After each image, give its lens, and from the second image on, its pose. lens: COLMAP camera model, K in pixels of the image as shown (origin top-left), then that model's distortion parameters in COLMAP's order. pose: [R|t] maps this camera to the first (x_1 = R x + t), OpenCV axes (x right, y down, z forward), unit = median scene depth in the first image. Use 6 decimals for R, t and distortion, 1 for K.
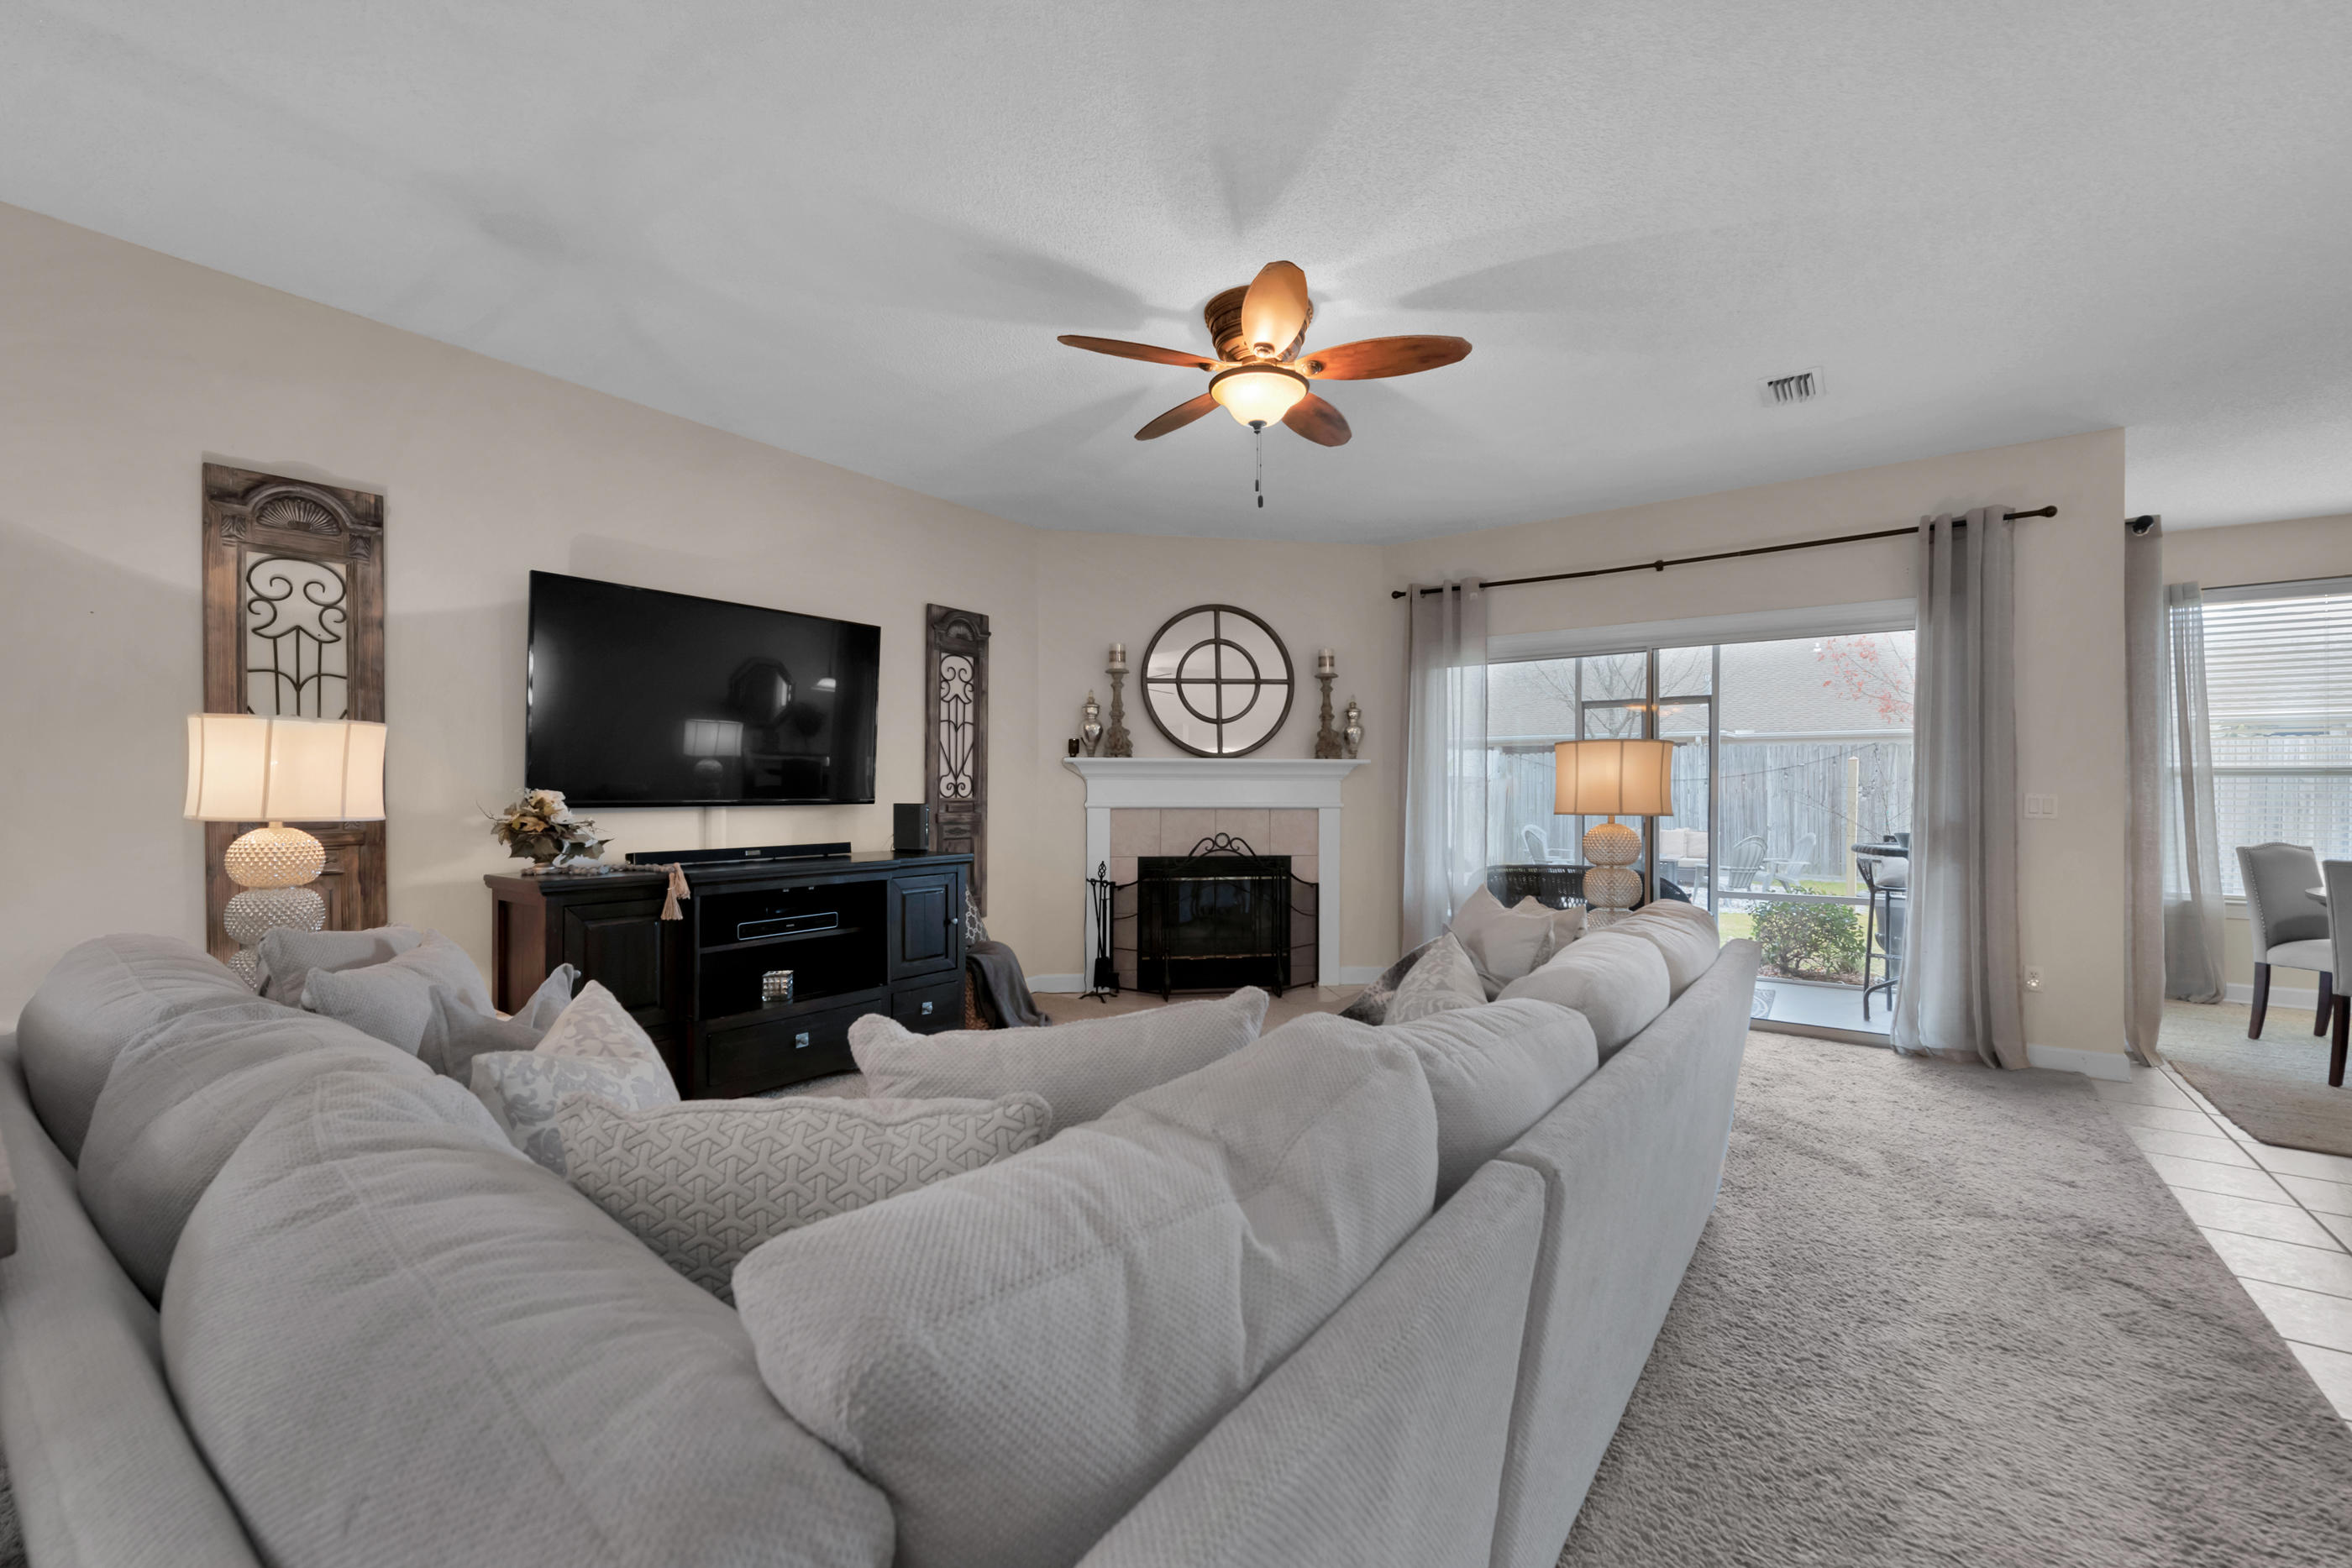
lens RADIAL K [[951.9, 0, 1175.7], [0, 951.9, 788.7], [0, 0, 1]] dist [0.000833, -0.000027]
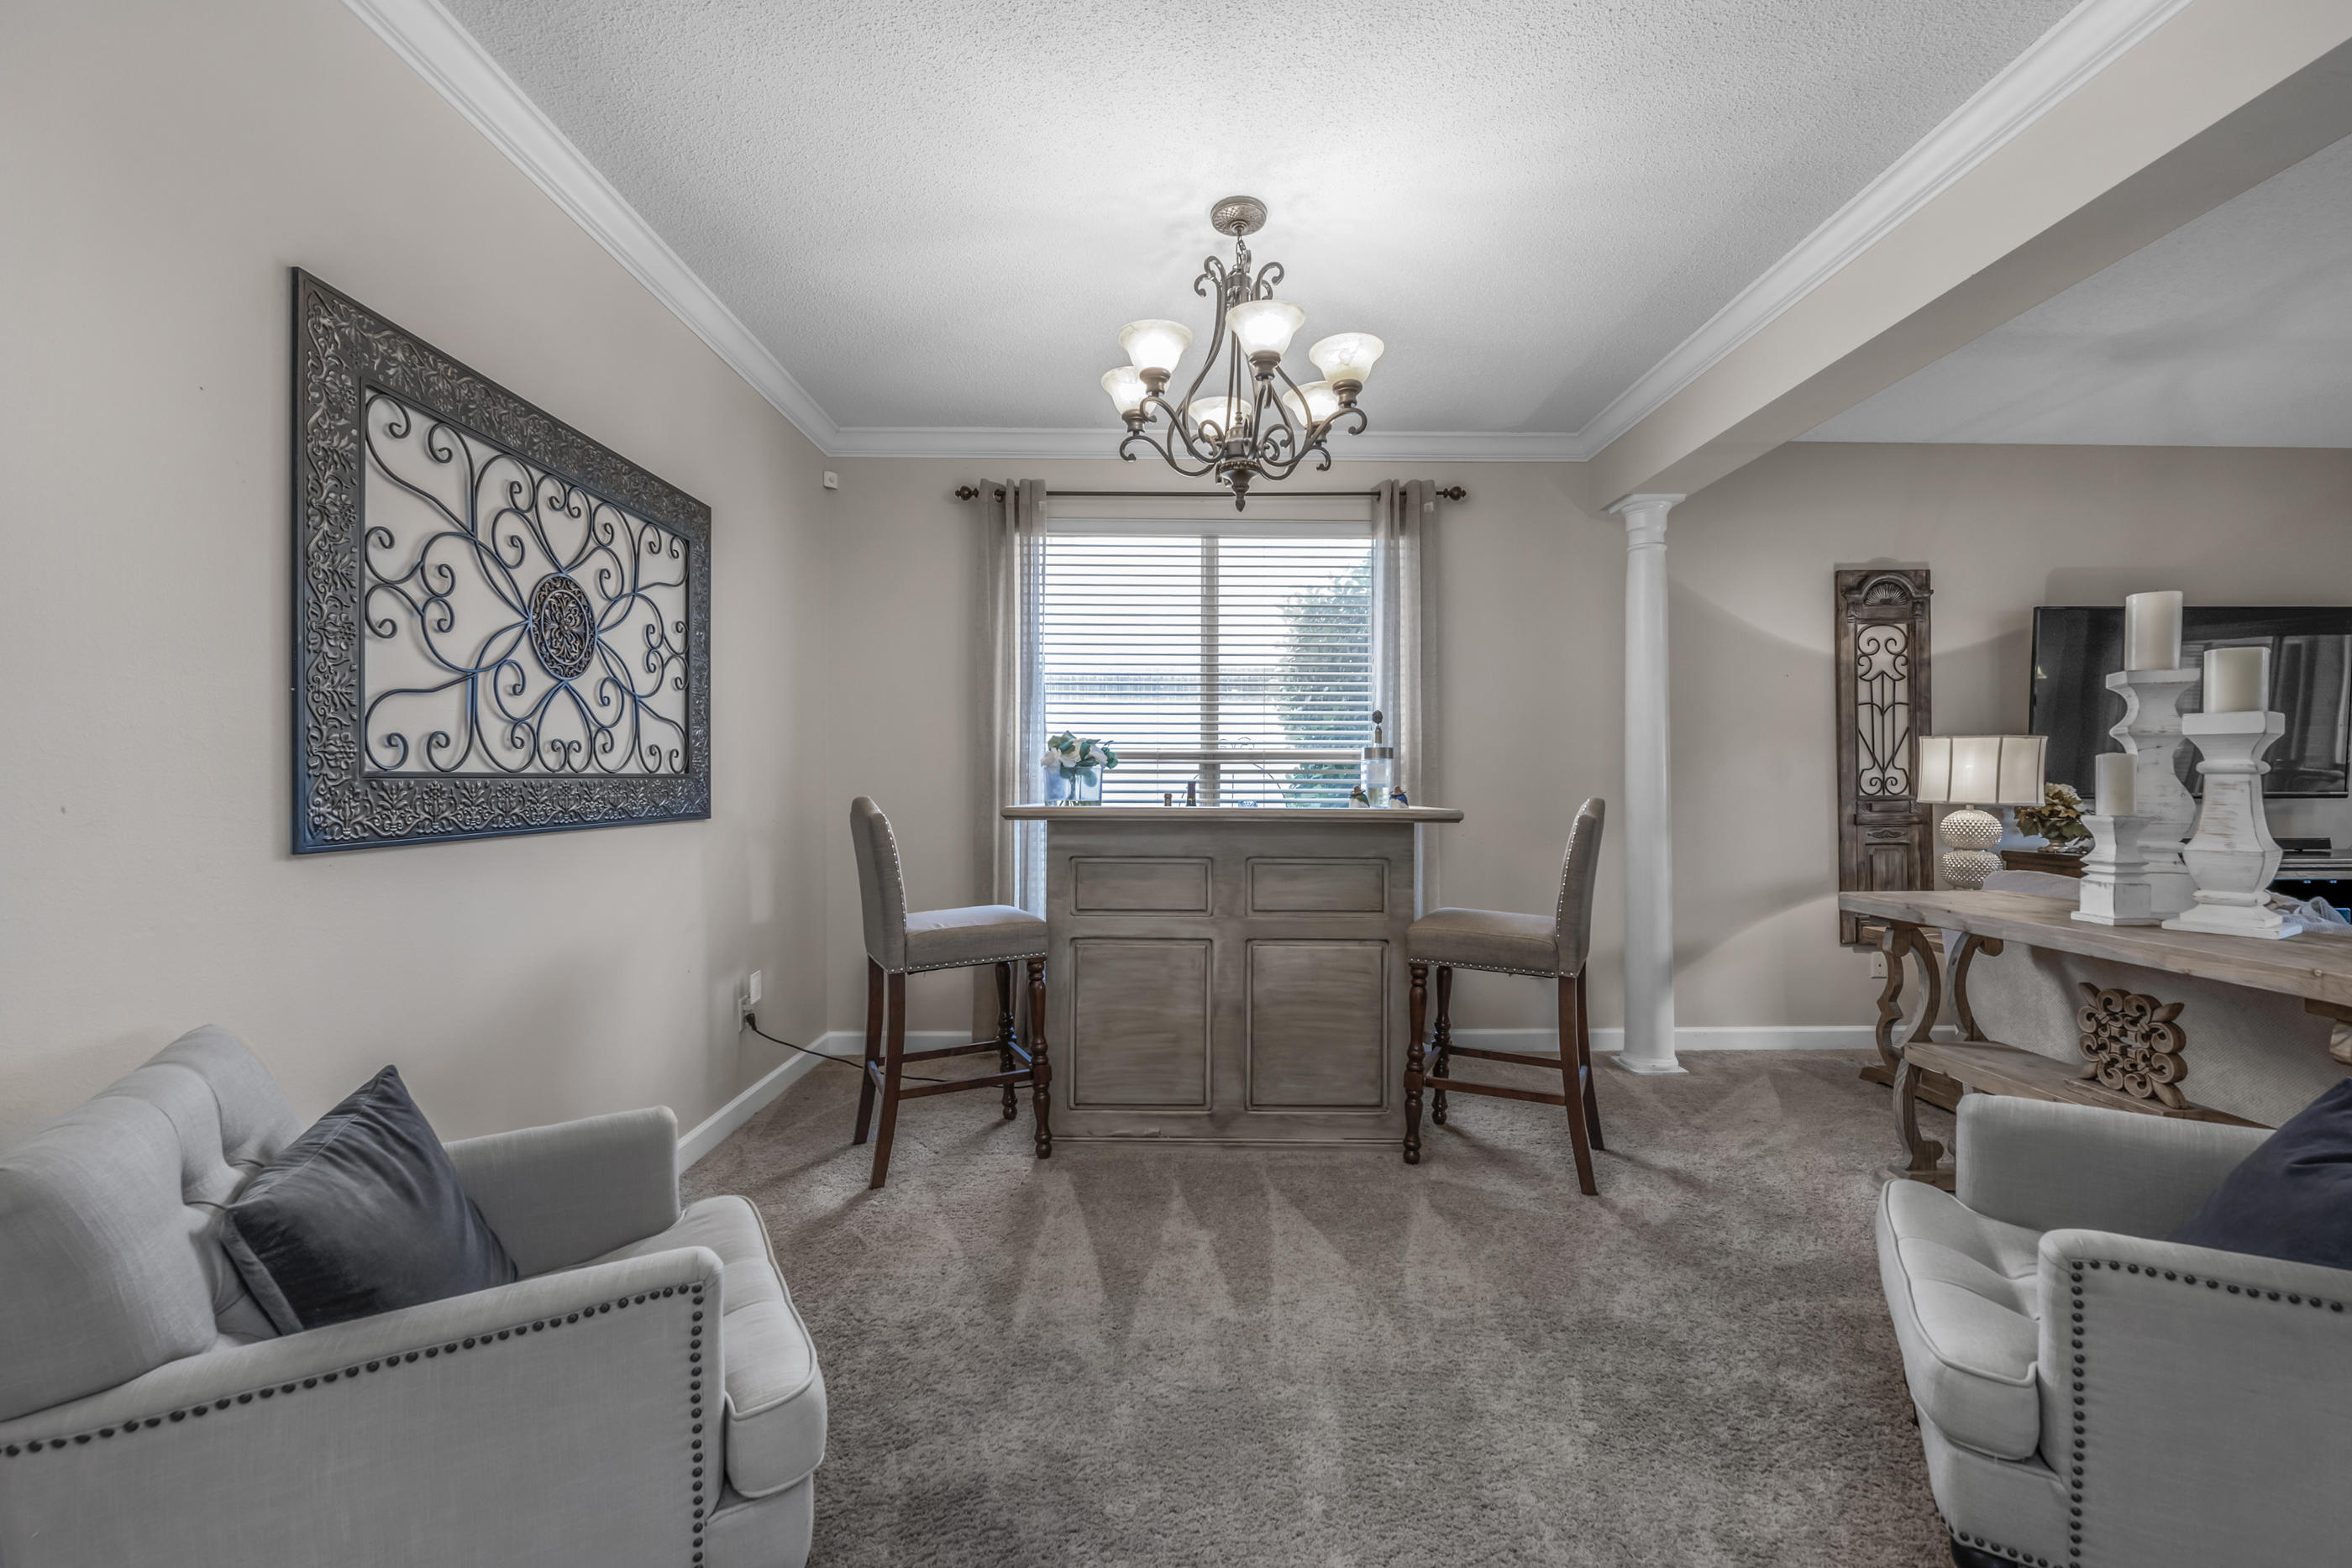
lens RADIAL K [[959.8, 0, 1200.8], [0, 959.8, 783.8], [0, 0, 1]] dist [-0.010884, -0.000351]
pose [[0.597555, -0.002464, -0.801824, -0.200980], [0.003507, 0.999994, -0.000460, -0.001469], [0.801820, -0.002537, 0.597560, -0.367097]]
